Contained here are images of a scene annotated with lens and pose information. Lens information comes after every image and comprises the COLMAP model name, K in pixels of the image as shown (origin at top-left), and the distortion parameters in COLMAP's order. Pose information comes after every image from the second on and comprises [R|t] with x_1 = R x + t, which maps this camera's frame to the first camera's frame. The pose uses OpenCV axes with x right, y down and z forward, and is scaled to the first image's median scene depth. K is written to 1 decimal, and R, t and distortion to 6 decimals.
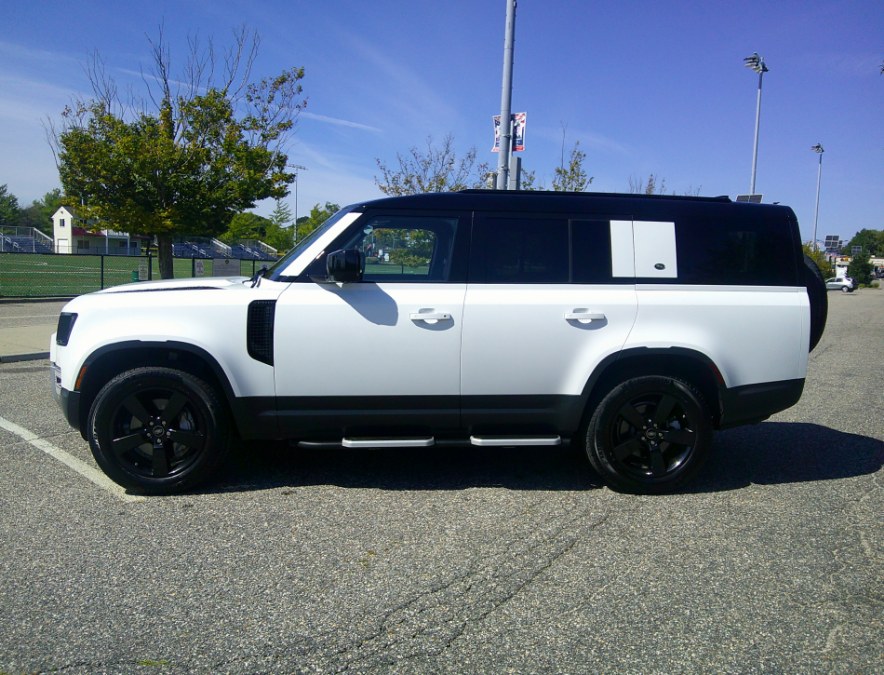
lens RADIAL K [[752.0, 0, 427.7], [0, 752.0, 334.4], [0, 0, 1]] dist [0.048902, -0.127531]
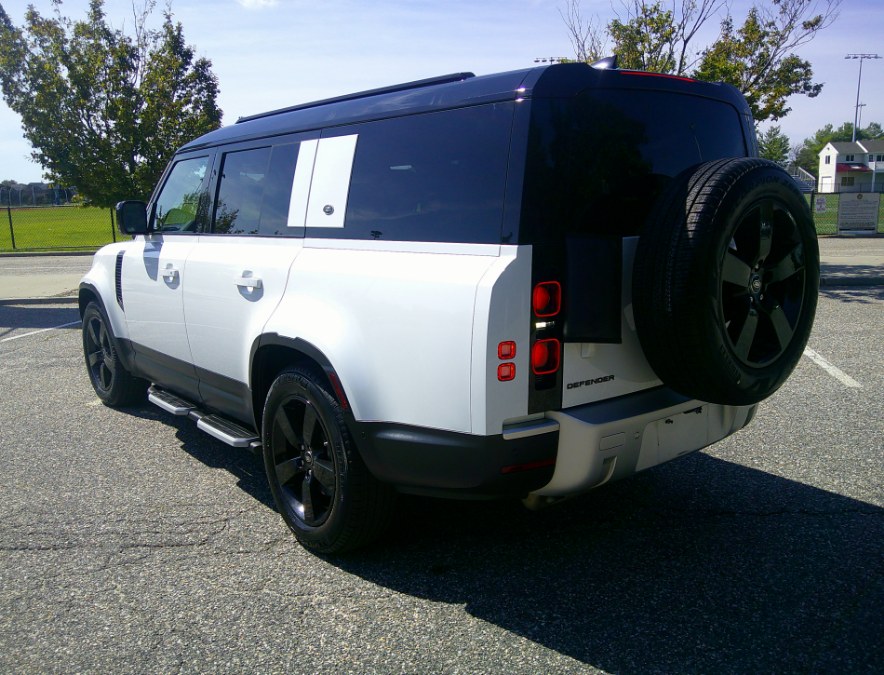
lens RADIAL K [[733.8, 0, 437.5], [0, 733.8, 362.8], [0, 0, 1]] dist [-0.007398, 0.006901]
pose [[0.566277, 0.150128, -0.810427, 0.880584], [-0.050054, 0.987720, 0.147997, -0.059576], [0.822694, -0.043242, 0.566838, 0.728160]]
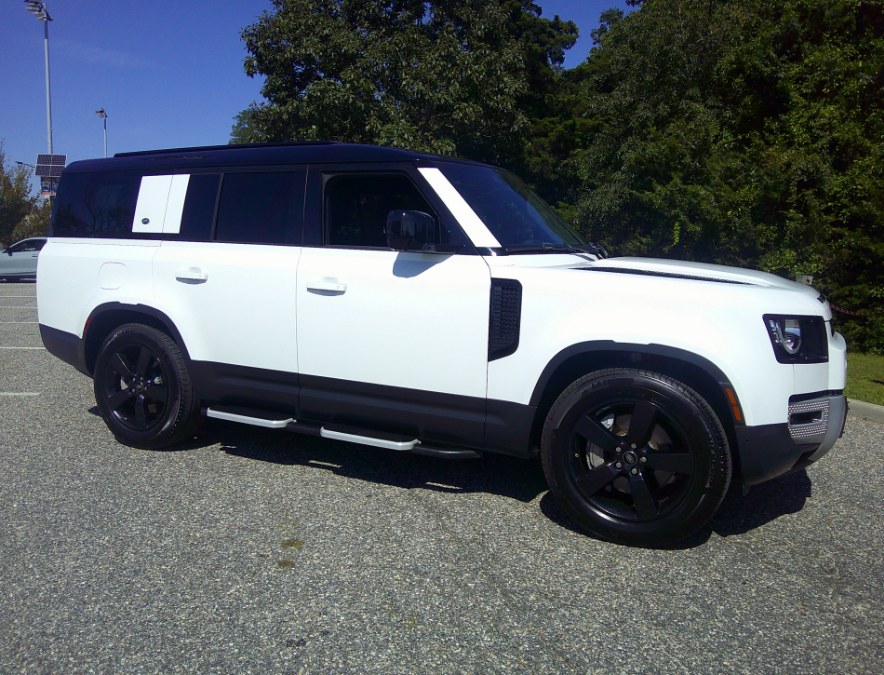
lens RADIAL K [[749.1, 0, 443.2], [0, 749.1, 347.7], [0, 0, 1]] dist [0.079024, -0.221173]
pose [[0.612997, -0.117592, 0.781285, -0.269965], [0.071725, 0.993061, 0.093191, -0.032008], [-0.786823, -0.001088, 0.617178, 0.561585]]
